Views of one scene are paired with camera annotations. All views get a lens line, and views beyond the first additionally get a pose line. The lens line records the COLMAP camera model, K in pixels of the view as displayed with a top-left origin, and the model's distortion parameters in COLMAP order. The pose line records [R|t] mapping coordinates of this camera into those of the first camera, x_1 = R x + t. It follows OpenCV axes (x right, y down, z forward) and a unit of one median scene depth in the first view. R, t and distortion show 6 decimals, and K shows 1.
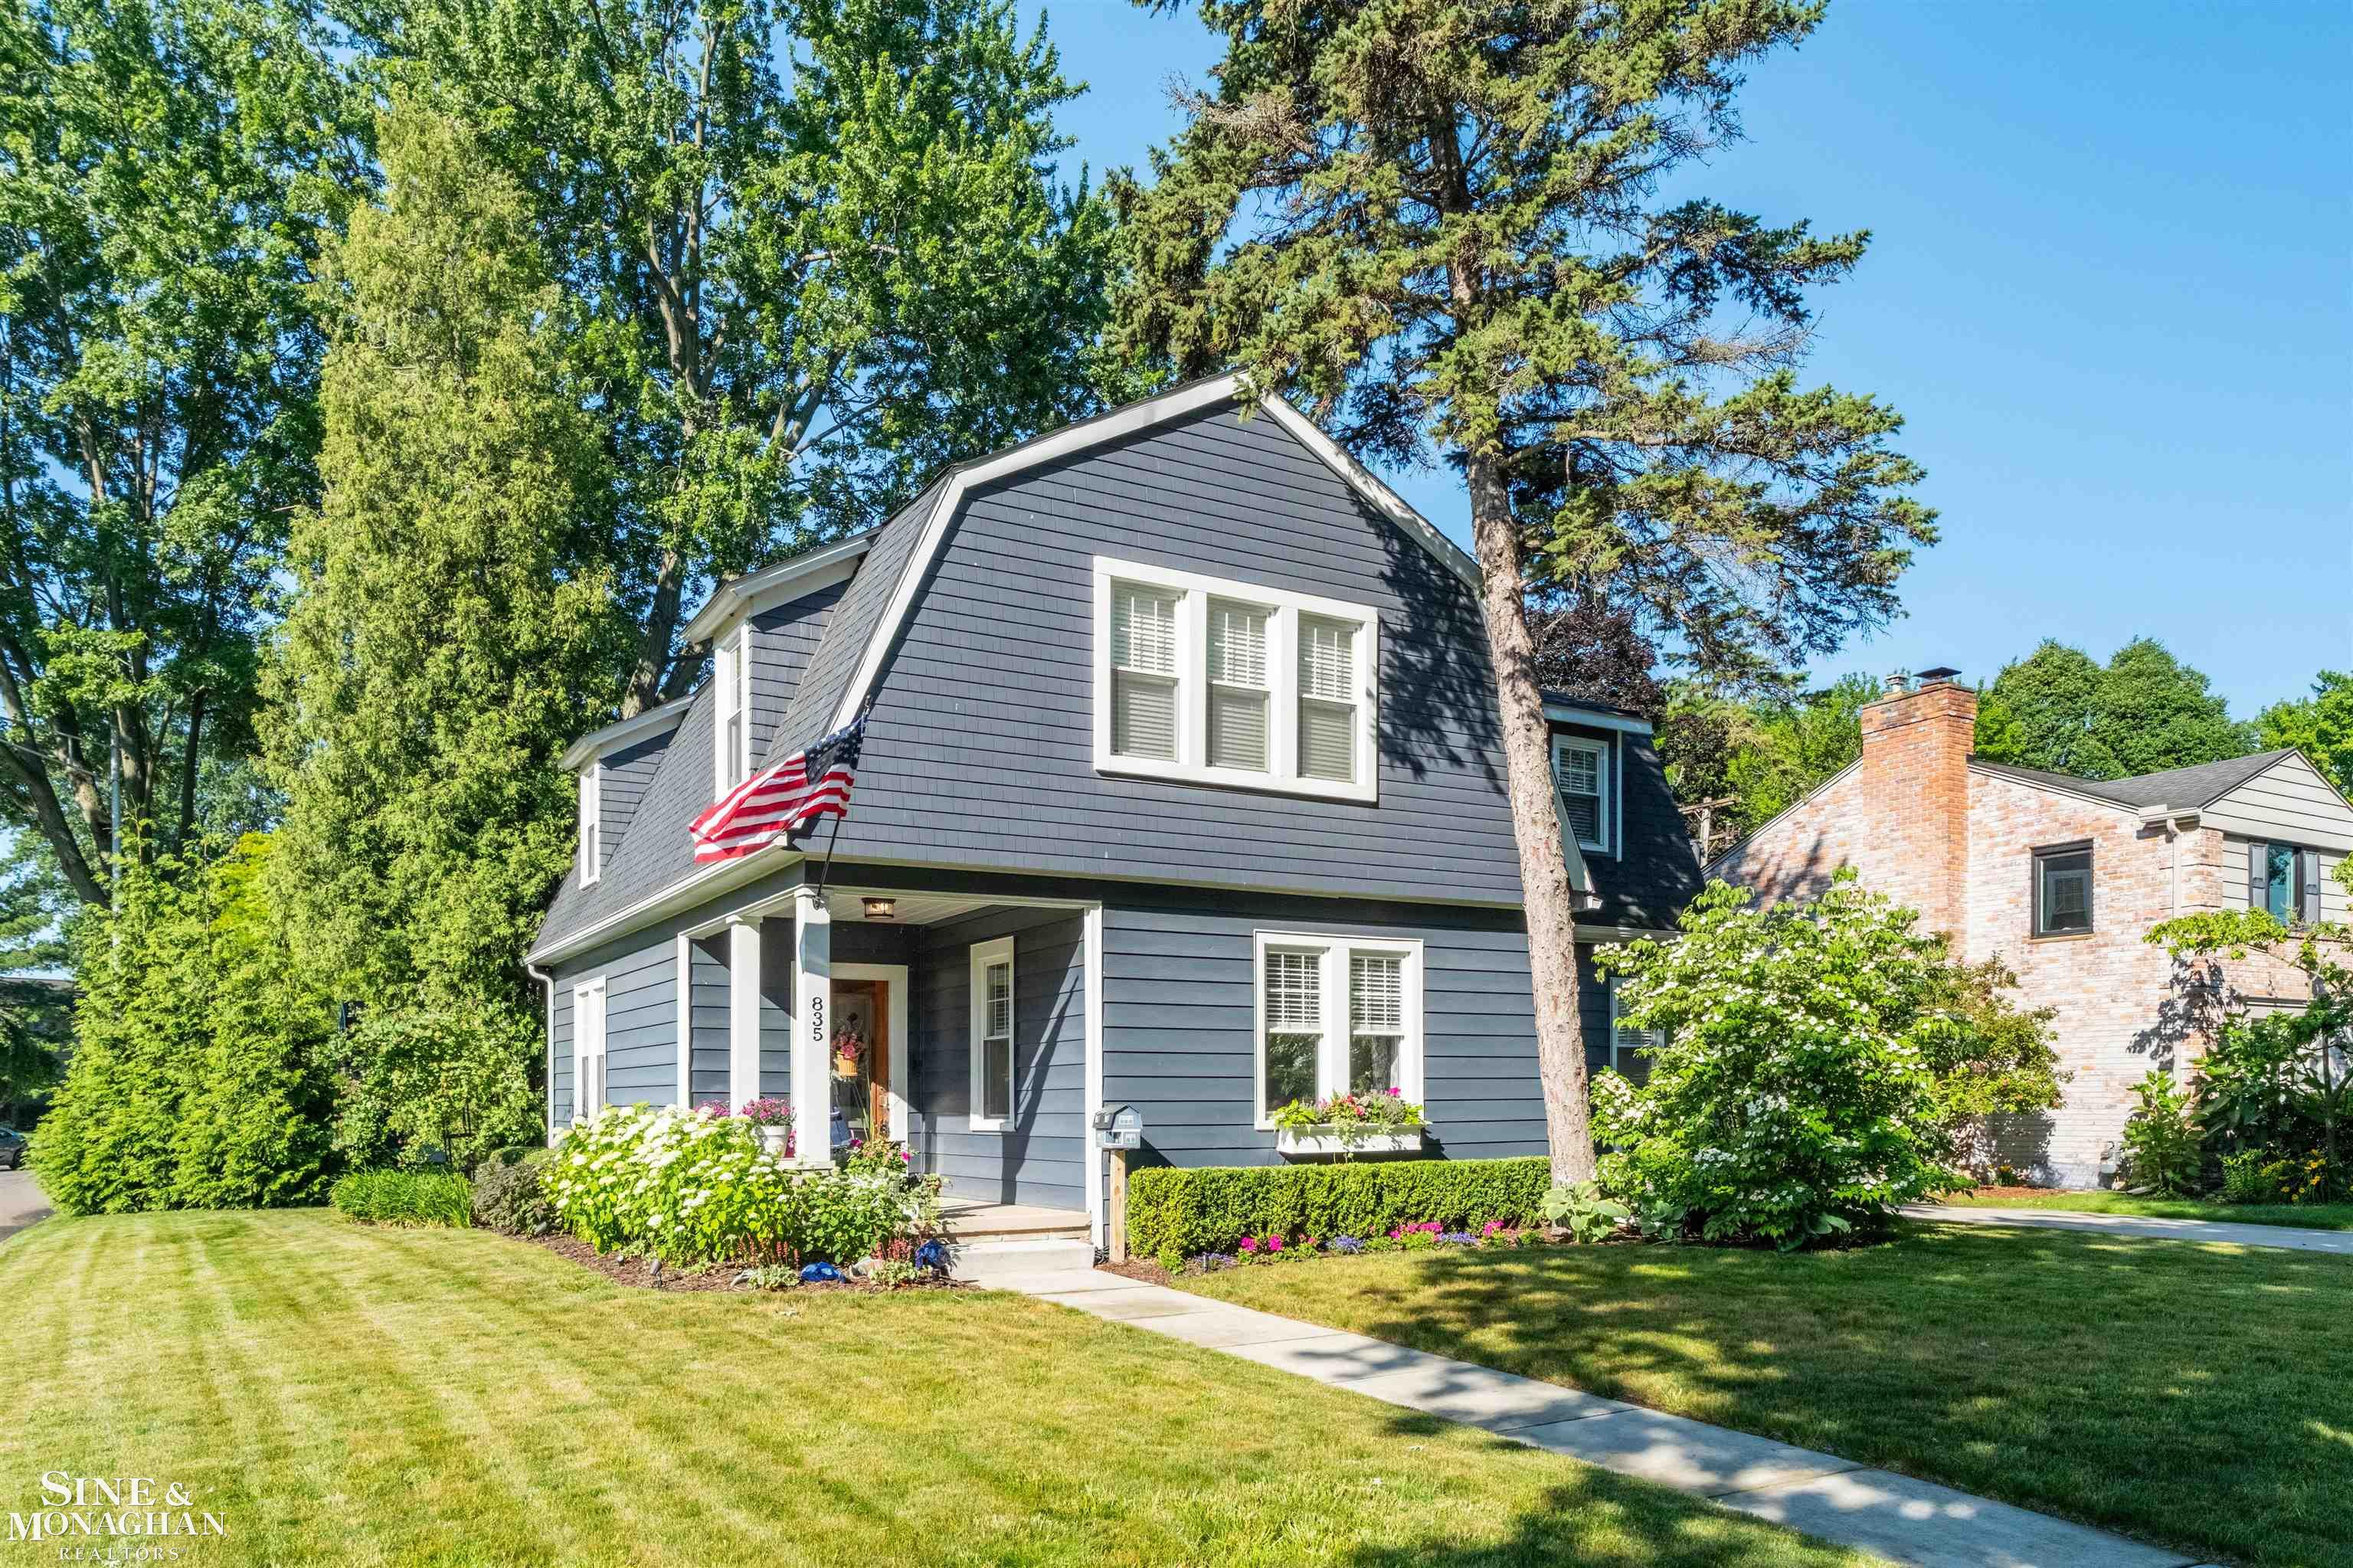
lens RADIAL K [[1536.9, 0, 1181.8], [0, 1536.9, 801.6], [0, 0, 1]] dist [0.027753, -0.010608]
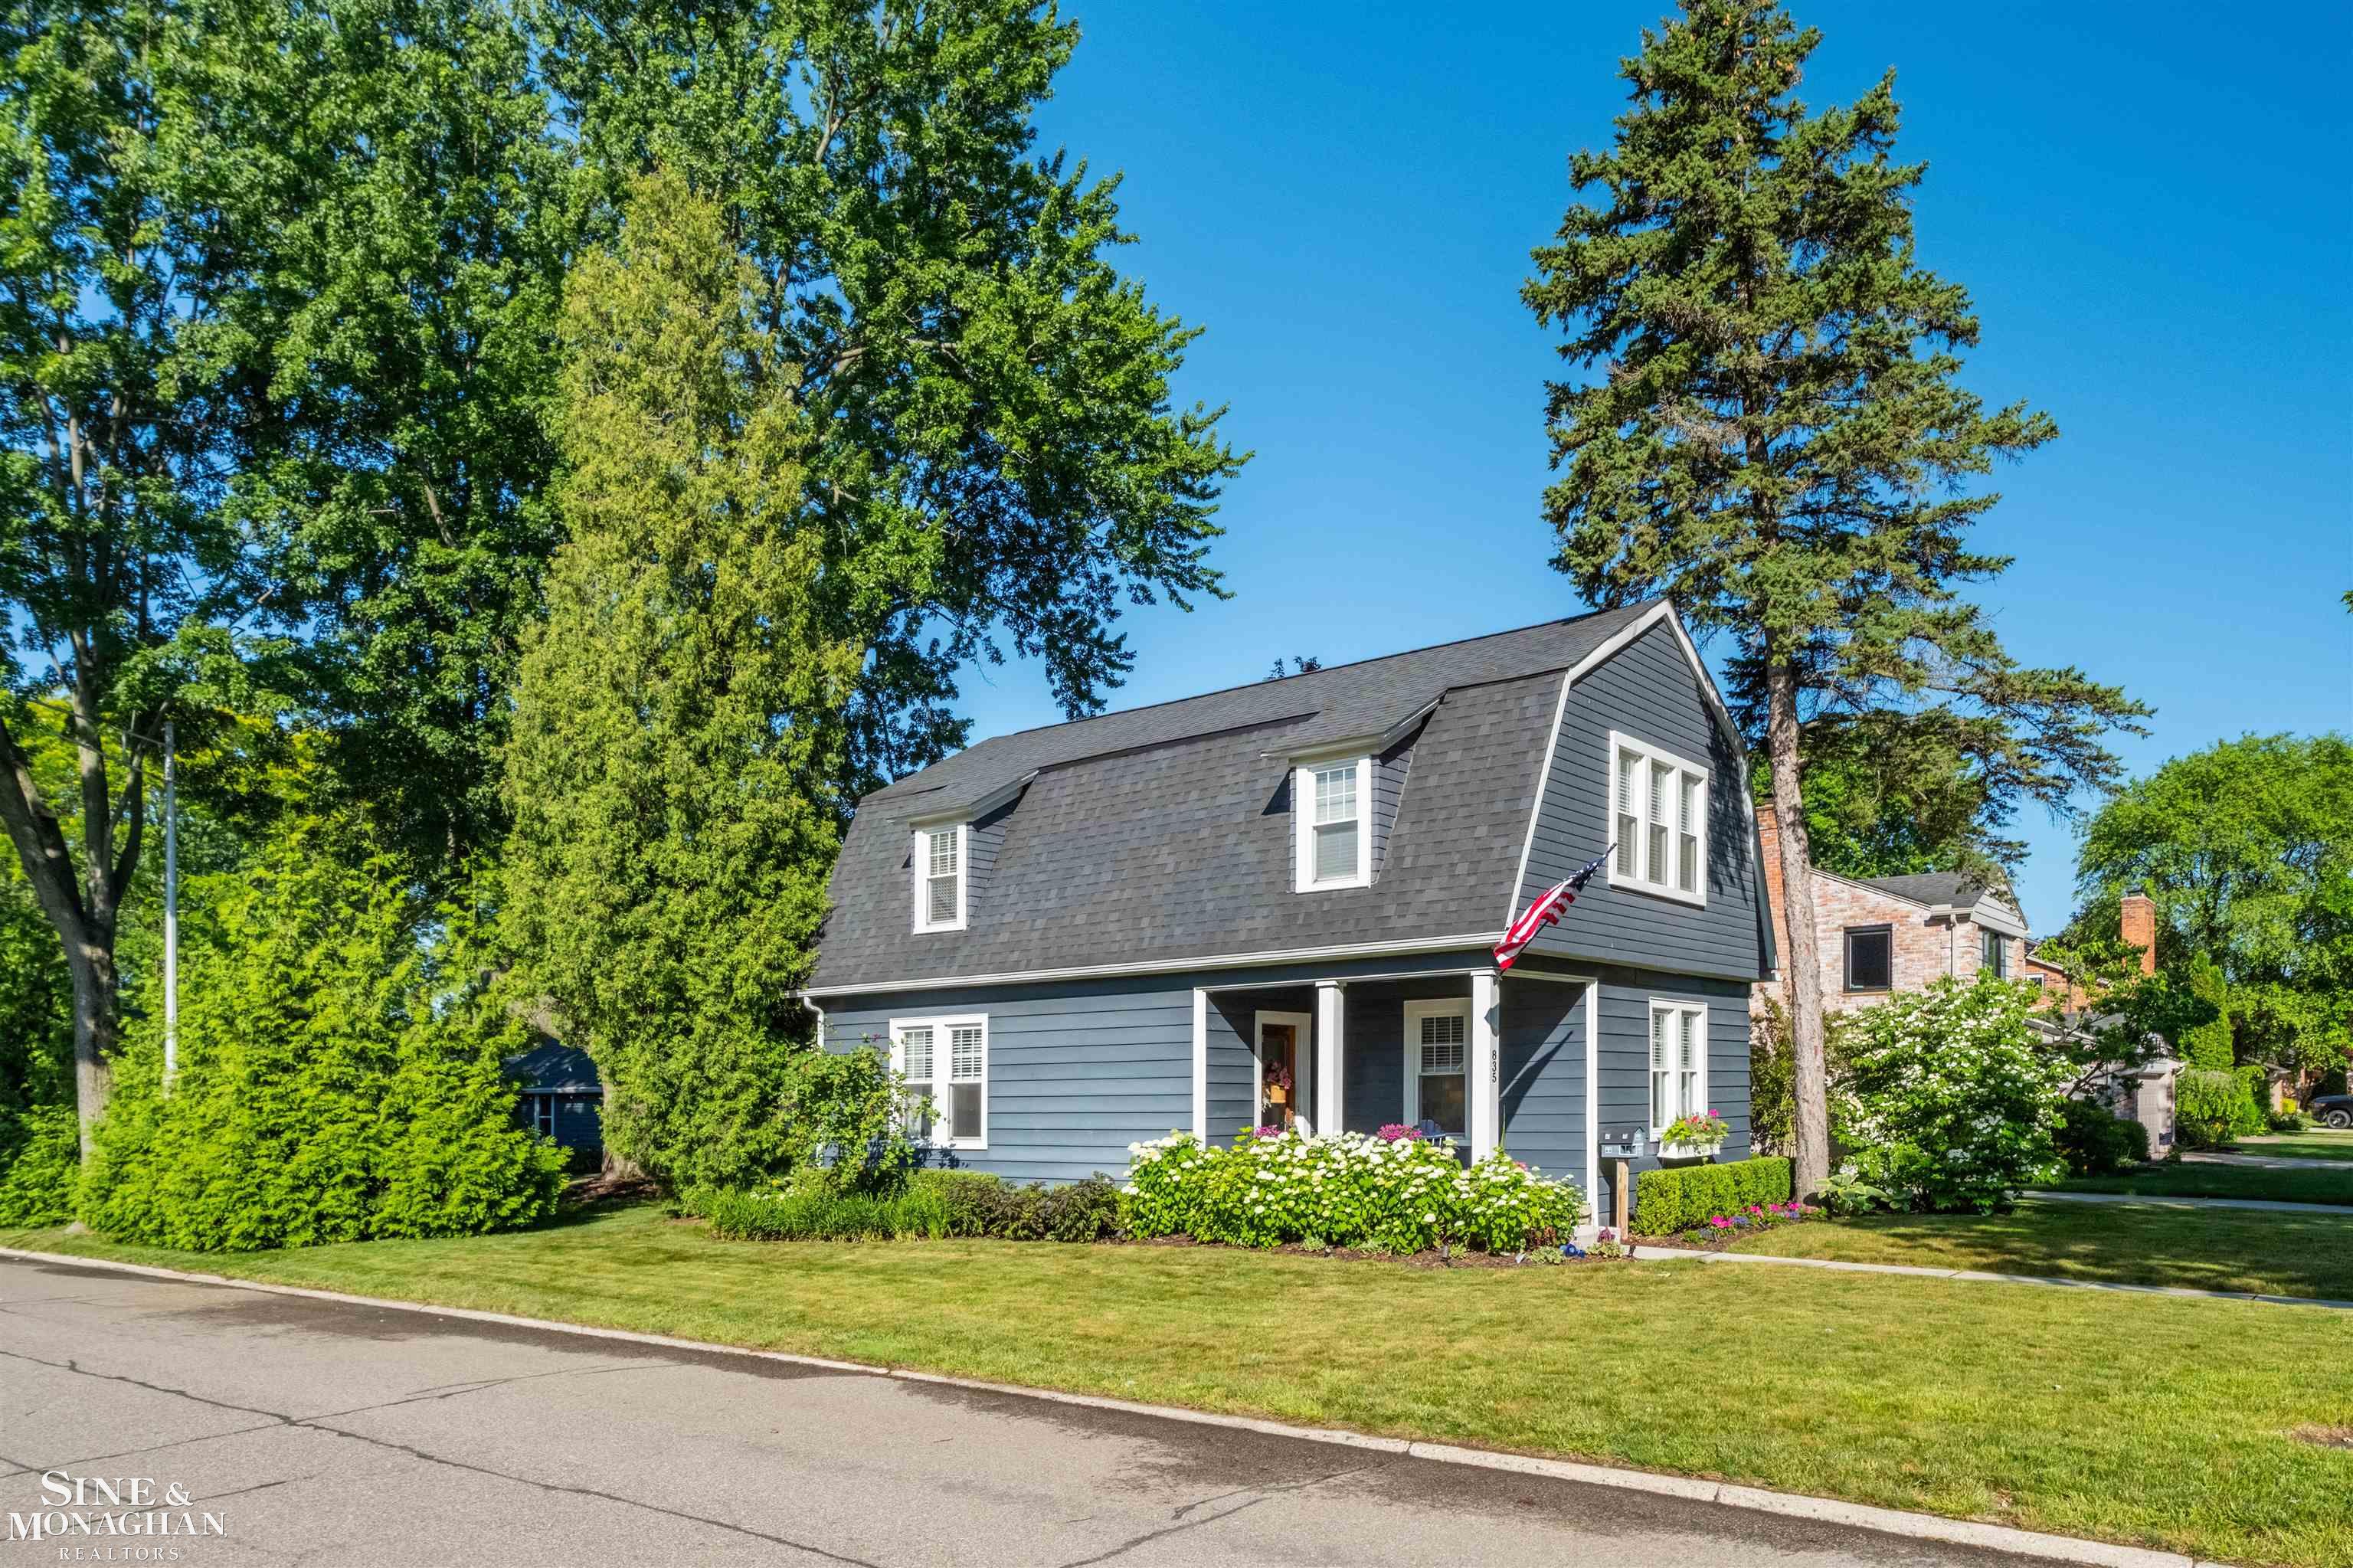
lens RADIAL K [[1536.9, 0, 1166.9], [0, 1536.9, 767.1], [0, 0, 1]] dist [0.027753, -0.010608]
pose [[0.934670, 0.067066, 0.349133, -0.577557], [-0.059058, 0.997691, -0.033543, -0.034919], [-0.350576, 0.010733, 0.936473, -0.104290]]
